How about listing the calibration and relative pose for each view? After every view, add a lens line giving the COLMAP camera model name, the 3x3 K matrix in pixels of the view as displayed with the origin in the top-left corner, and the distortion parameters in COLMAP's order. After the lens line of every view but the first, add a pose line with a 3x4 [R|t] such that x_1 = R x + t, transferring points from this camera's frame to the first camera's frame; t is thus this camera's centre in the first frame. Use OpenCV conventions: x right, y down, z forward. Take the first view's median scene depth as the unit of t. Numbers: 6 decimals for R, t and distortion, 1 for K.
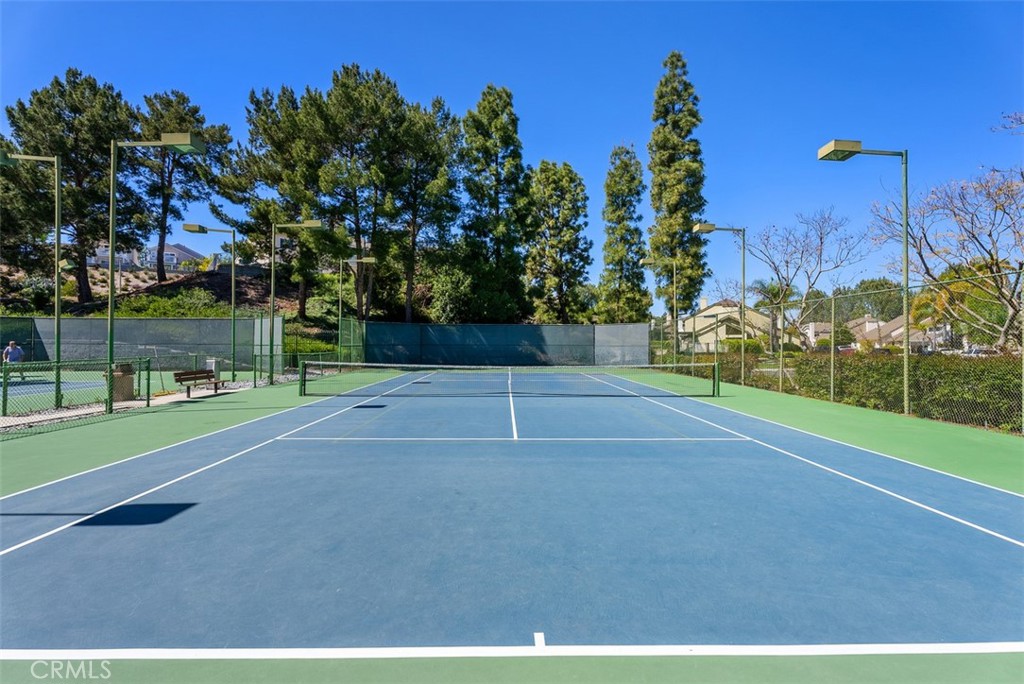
lens RADIAL K [[455.5, 0, 510.1], [0, 455.5, 341.5], [0, 0, 1]] dist [0.002372, -0.001683]
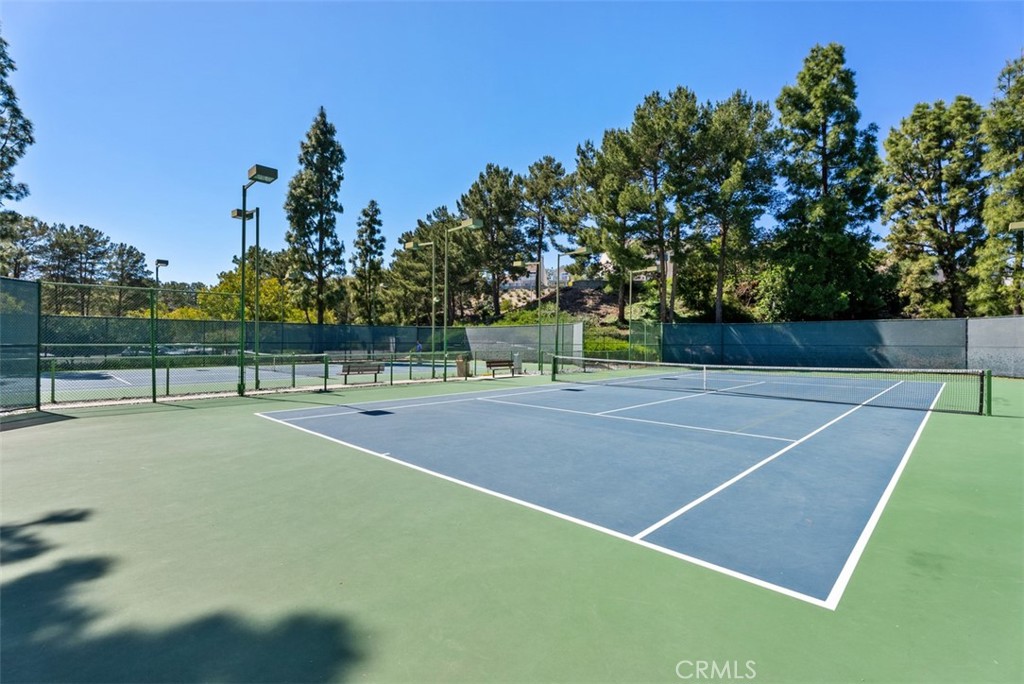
lens RADIAL K [[455.5, 0, 516.4], [0, 455.5, 343.1], [0, 0, 1]] dist [0.002372, -0.001683]
pose [[0.711634, 0.001270, -0.702550, 0.171169], [0.000623, 0.999997, 0.002439, 0.000505], [0.702551, -0.002174, 0.711630, -0.023788]]
